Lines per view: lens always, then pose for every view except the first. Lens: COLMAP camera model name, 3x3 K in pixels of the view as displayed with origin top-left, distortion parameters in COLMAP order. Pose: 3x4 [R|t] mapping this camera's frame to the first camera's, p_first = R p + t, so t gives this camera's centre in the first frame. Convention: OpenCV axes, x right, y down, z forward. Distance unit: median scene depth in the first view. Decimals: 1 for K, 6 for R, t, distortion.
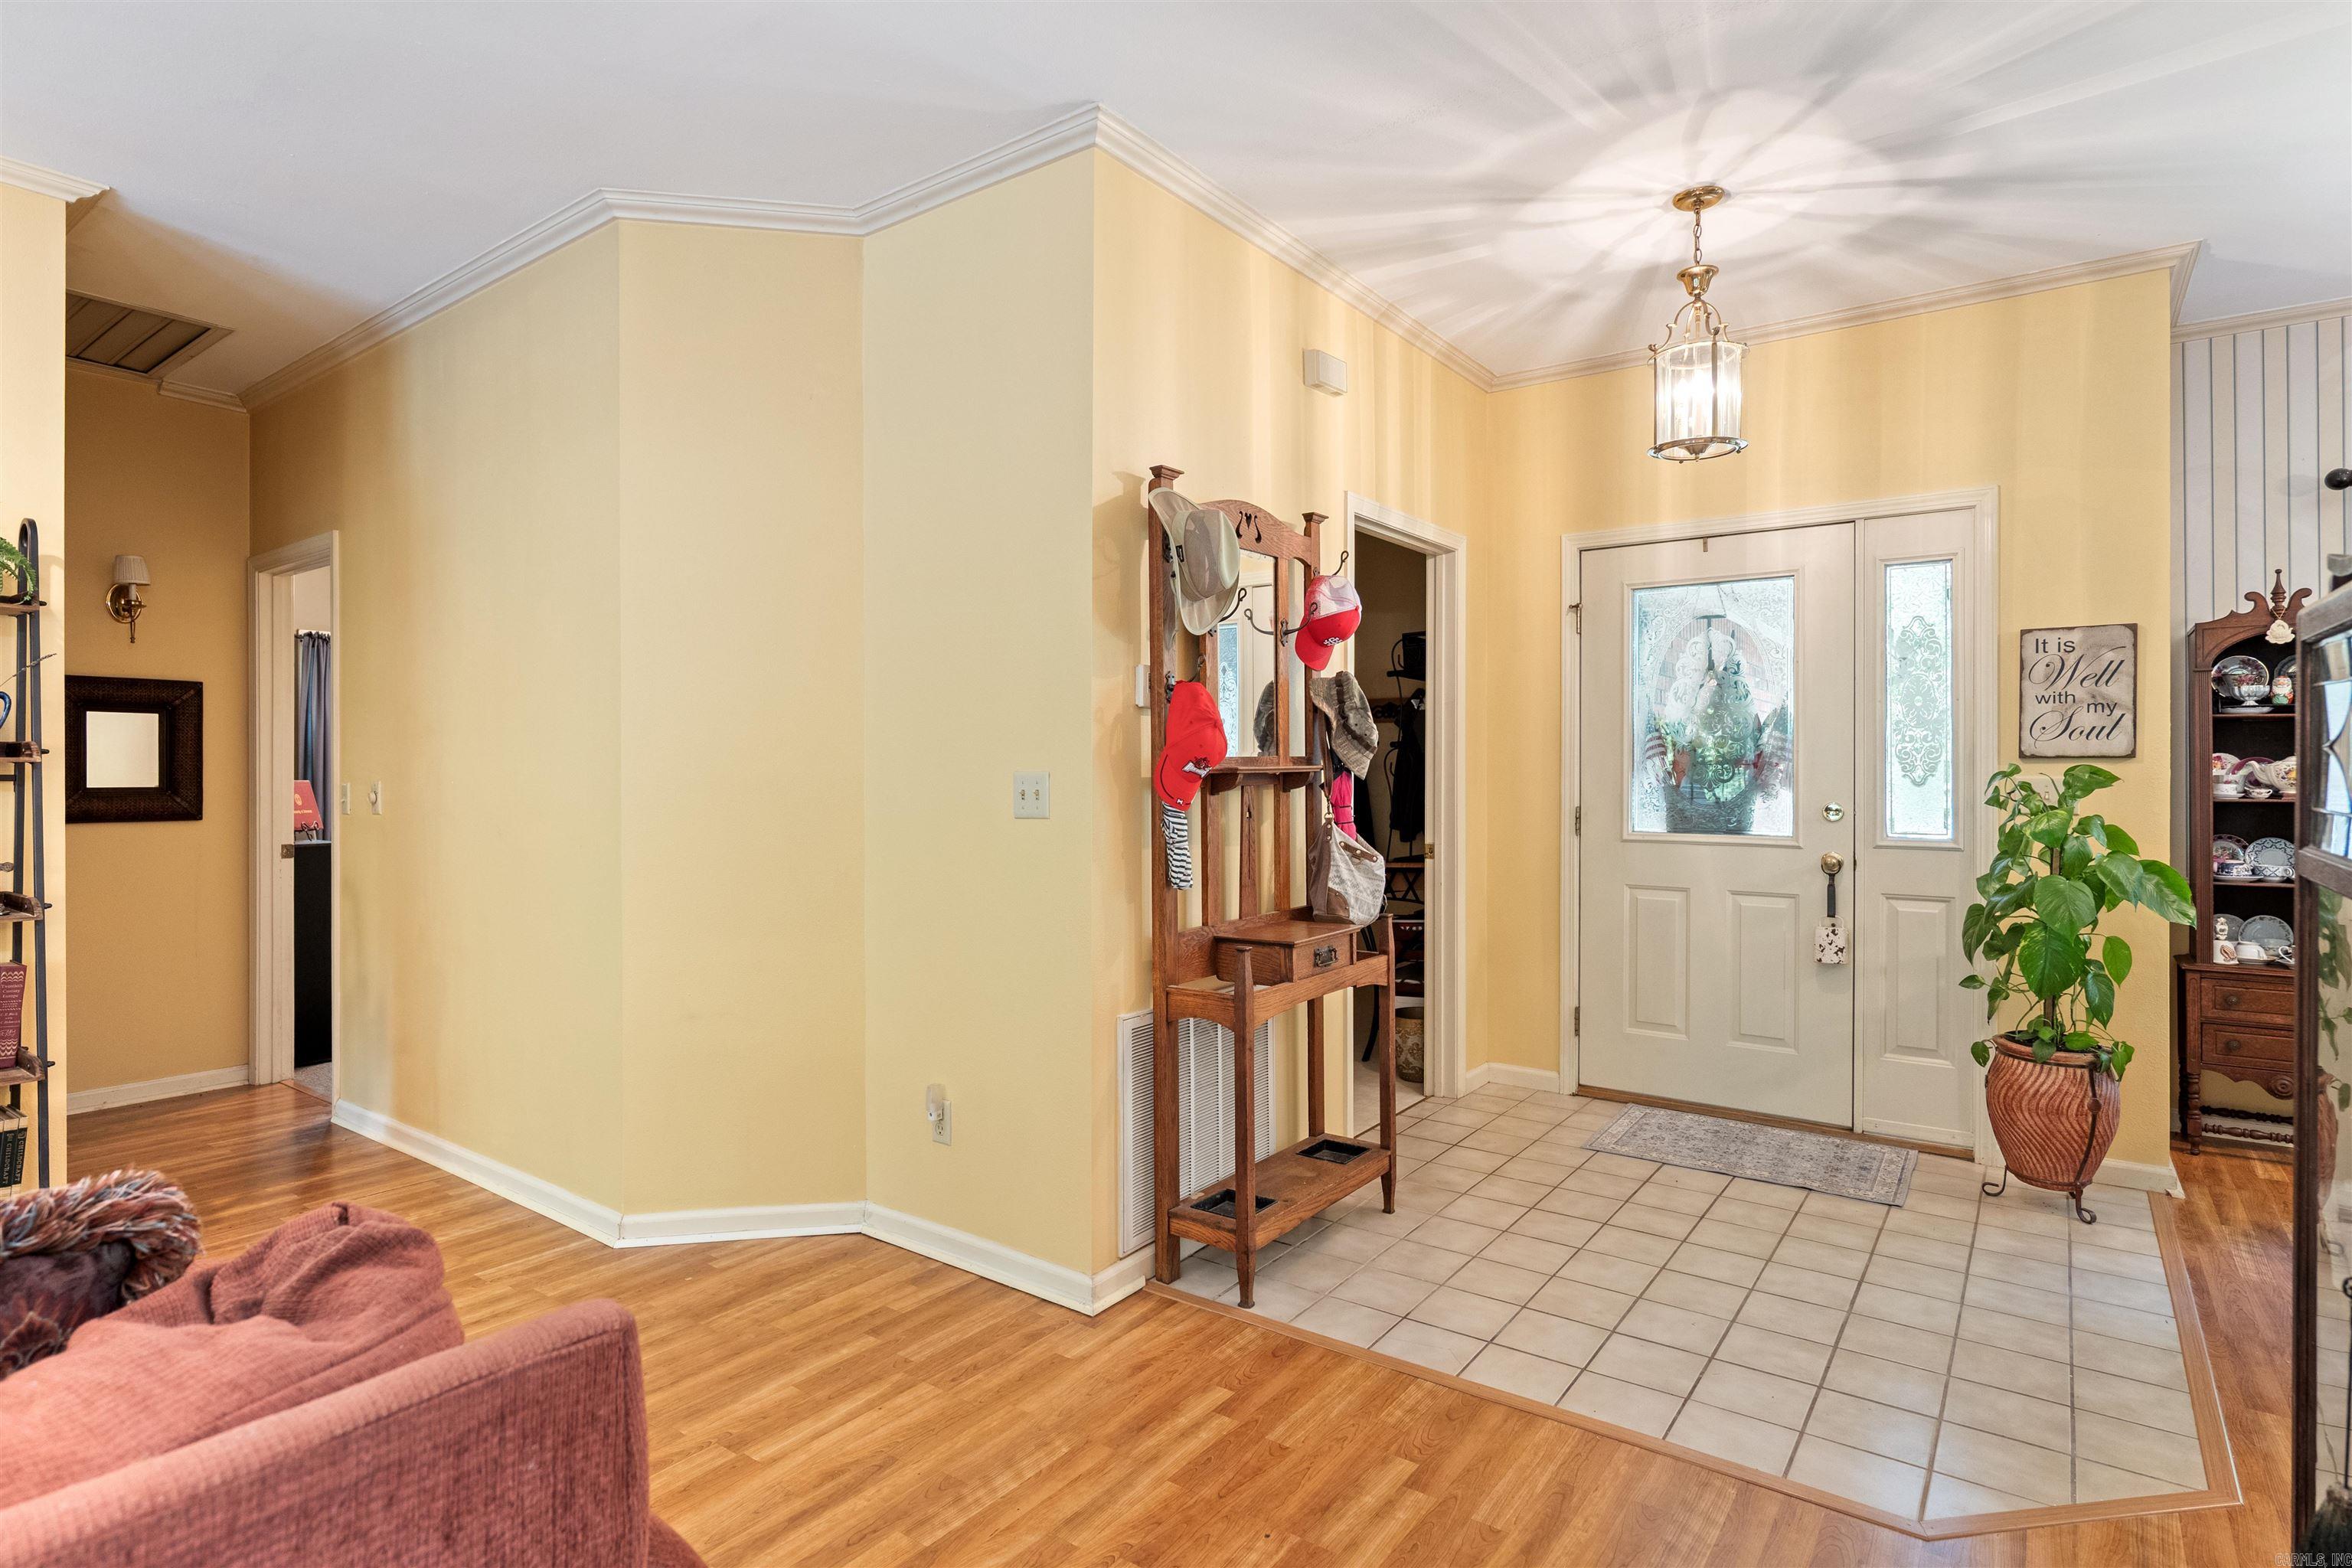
lens RADIAL K [[1215.0, 0, 1174.9], [0, 1215.0, 773.9], [0, 0, 1]] dist [-0.001114, 0.001204]
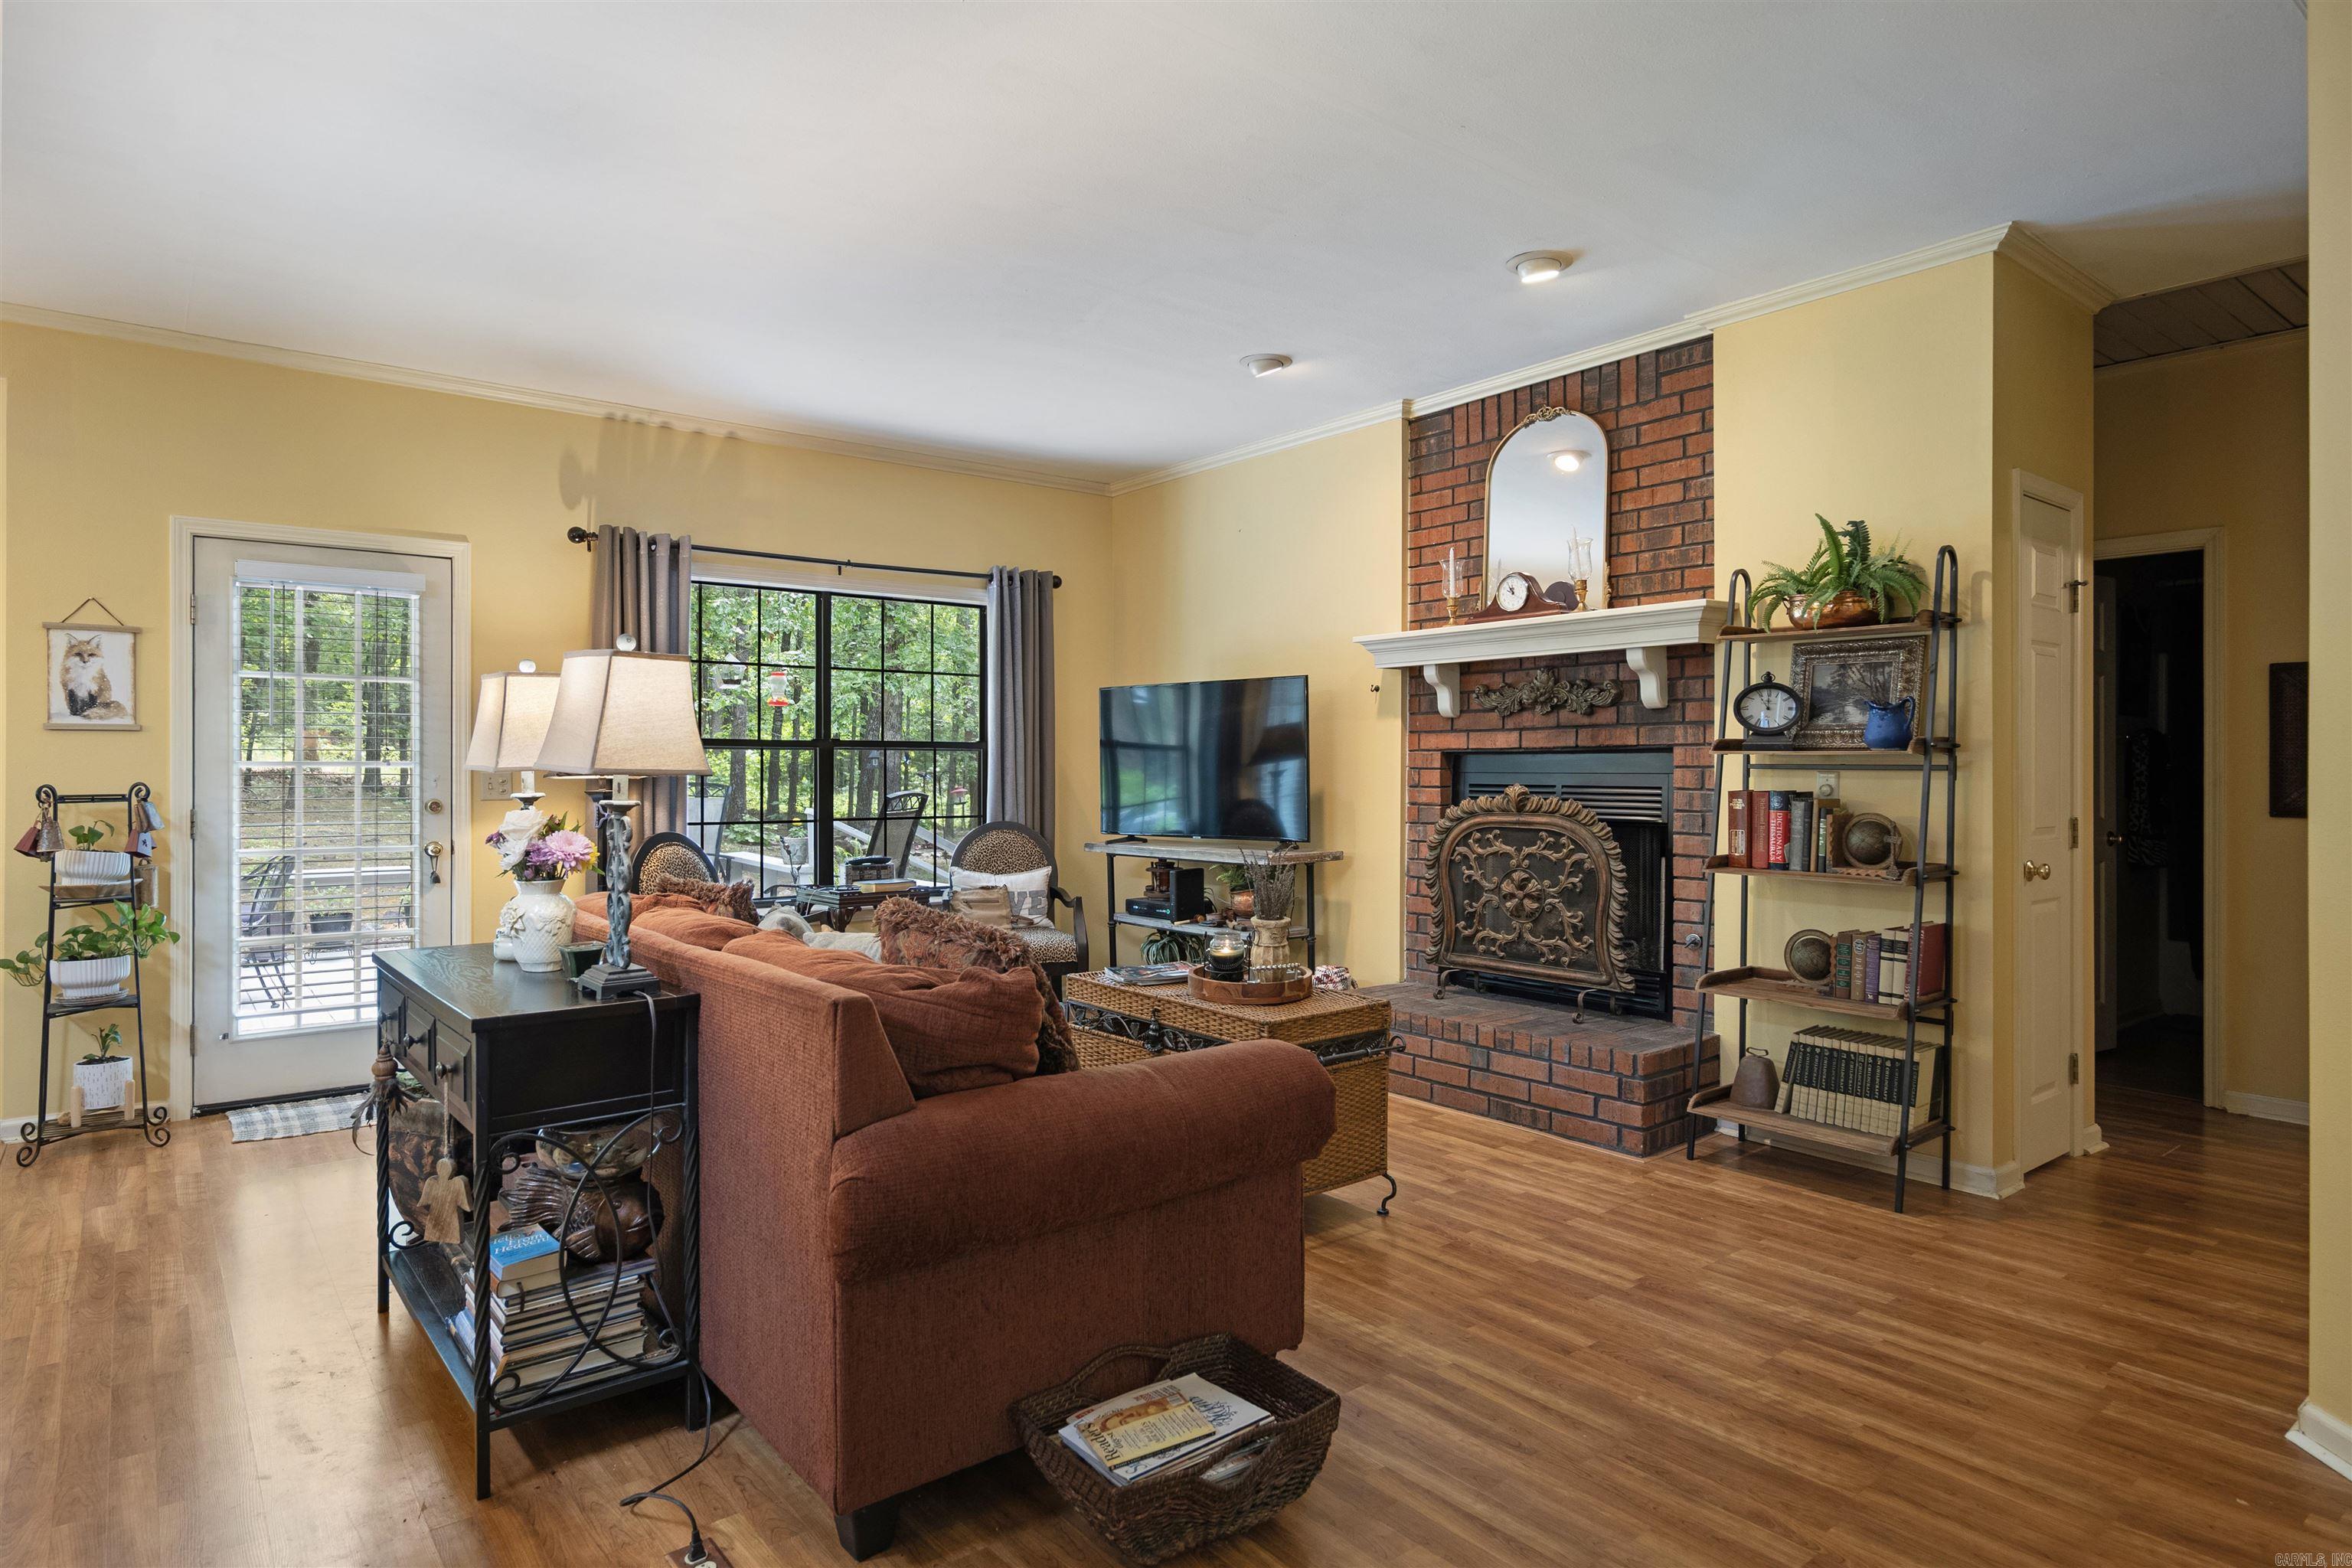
lens RADIAL K [[1324.5, 0, 1171.7], [0, 1324.5, 772.2], [0, 0, 1]] dist [-0.000760, -0.000117]
pose [[-0.268623, 0.004407, -0.963235, 0.388112], [-0.006074, 0.999962, 0.006269, 0.003373], [0.963226, 0.007534, -0.268586, 0.502438]]
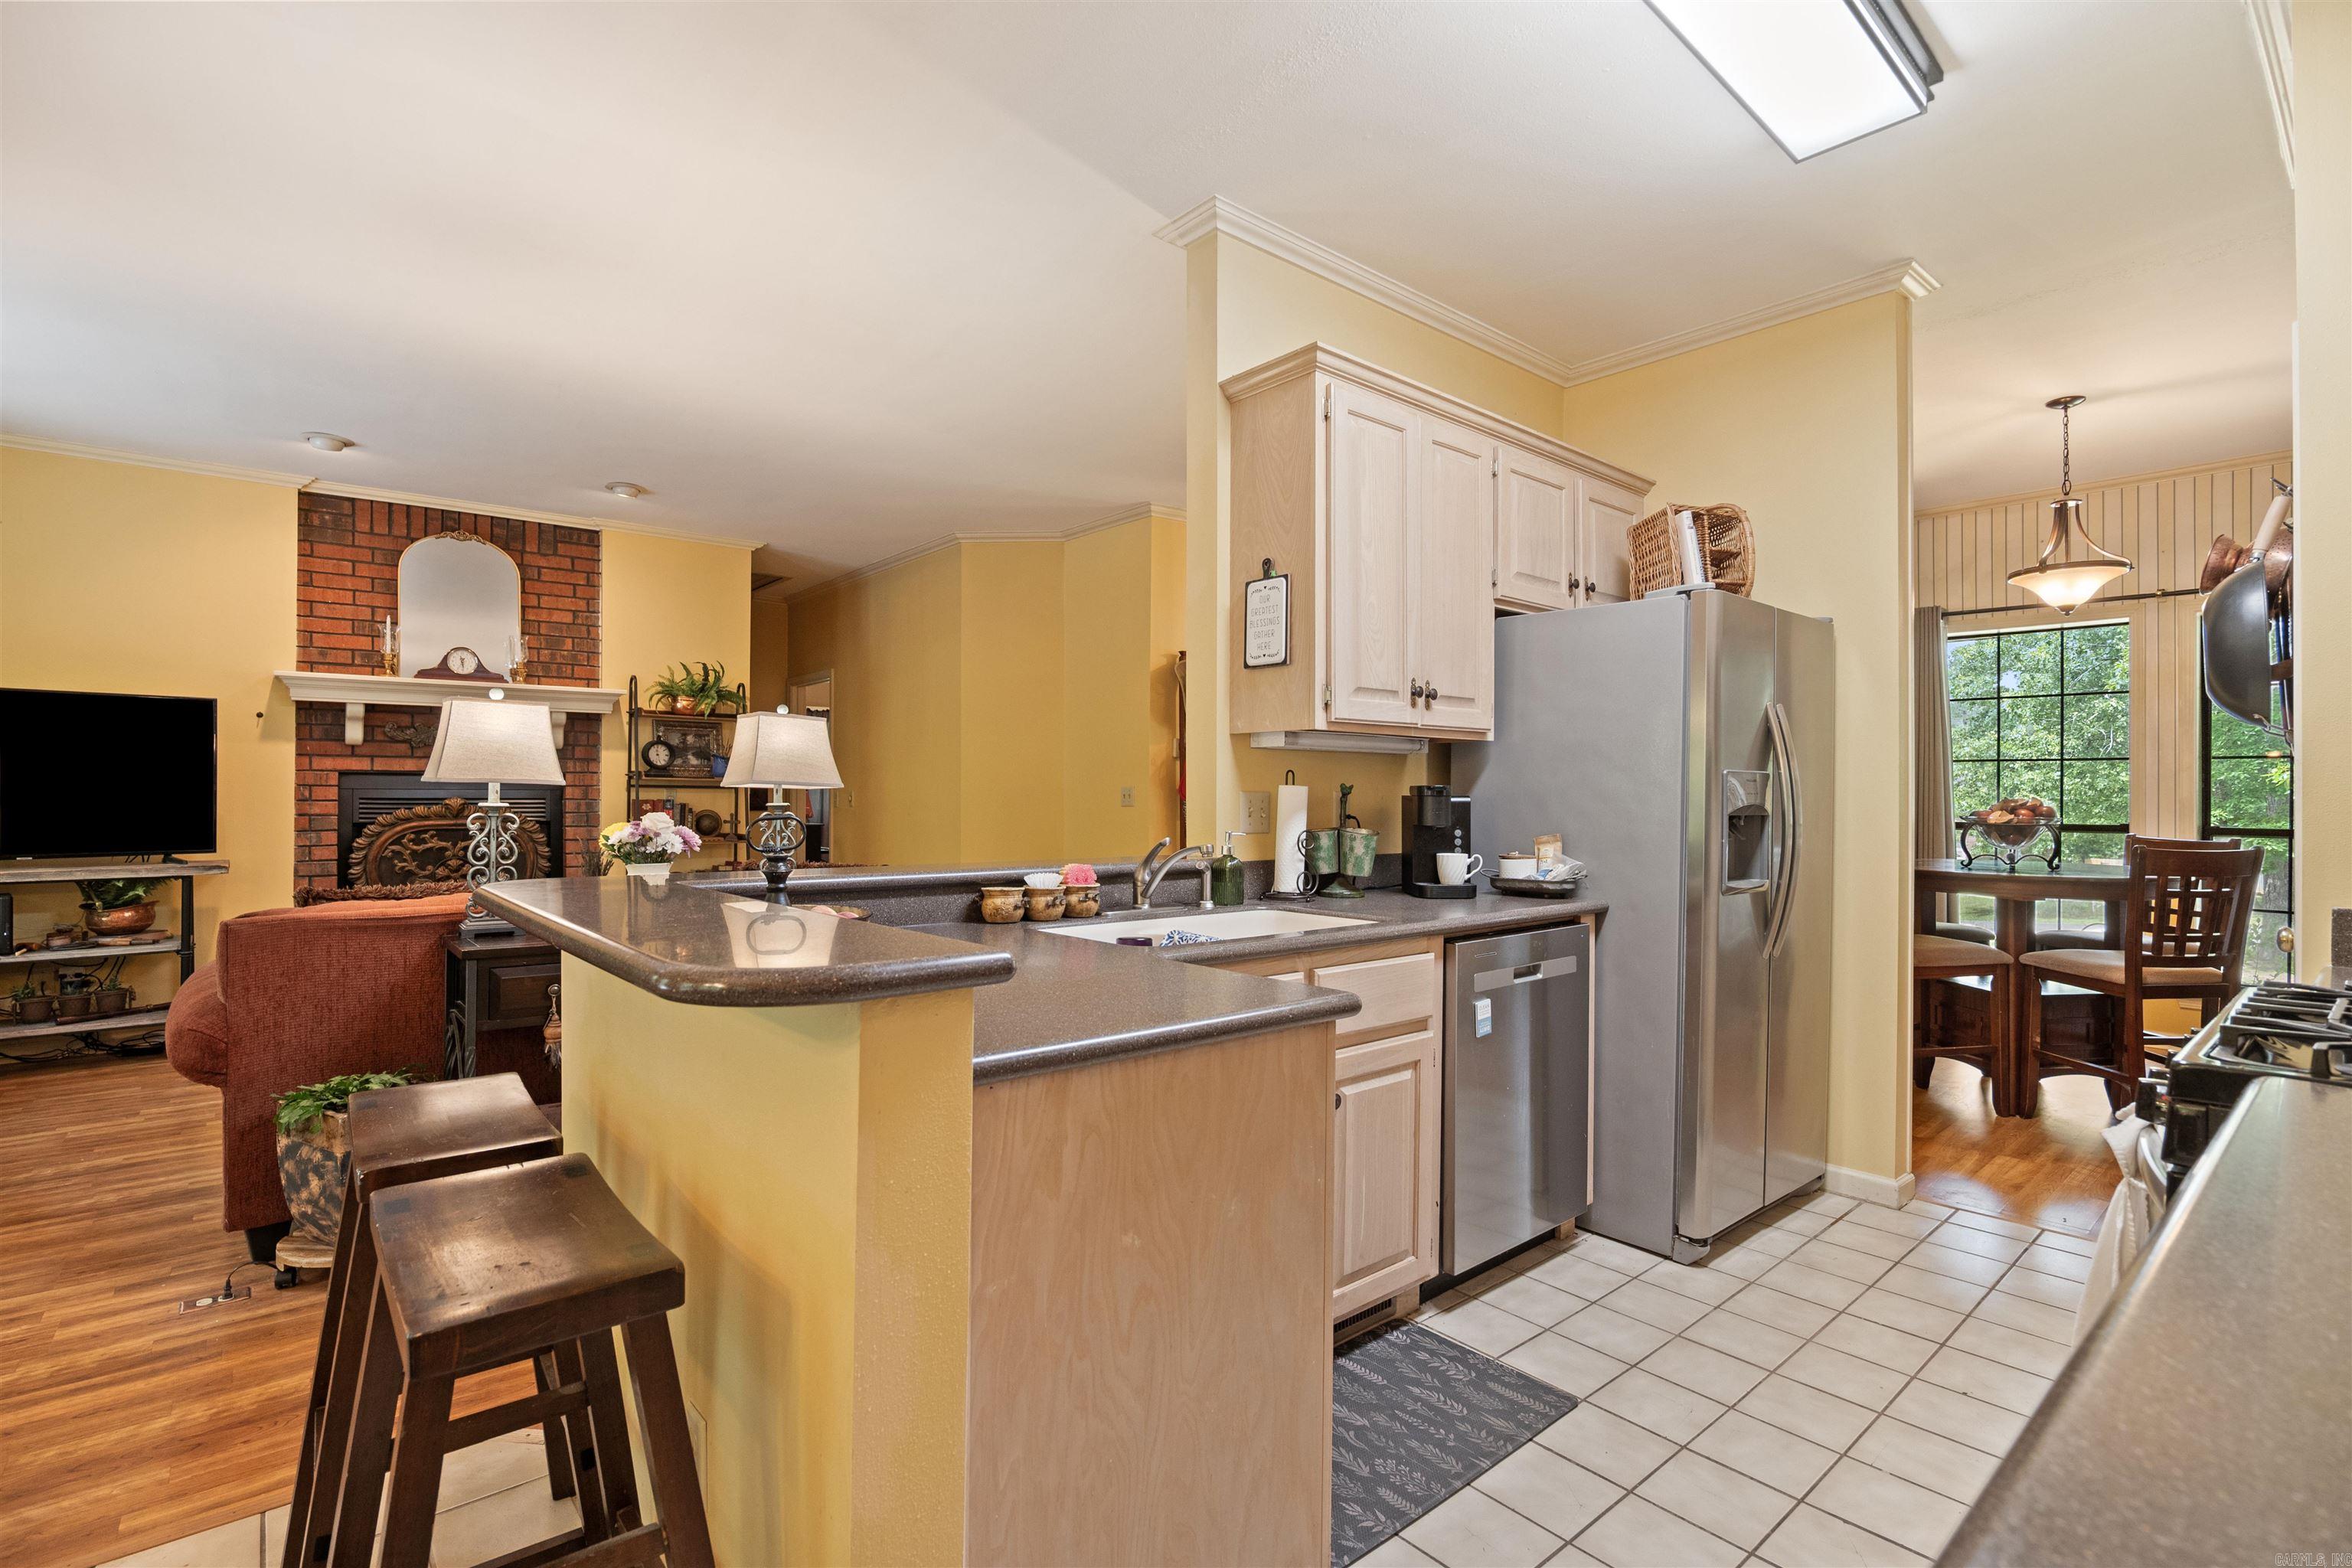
lens RADIAL K [[1090.1, 0, 1174.8], [0, 1090.1, 794.5], [0, 0, 1]] dist [-0.021533, 0.004928]
pose [[0.972303, 0.005036, -0.233668, 0.351959], [-0.006212, 0.999971, -0.004295, 0.017885], [0.233640, 0.005627, 0.972307, -0.762608]]
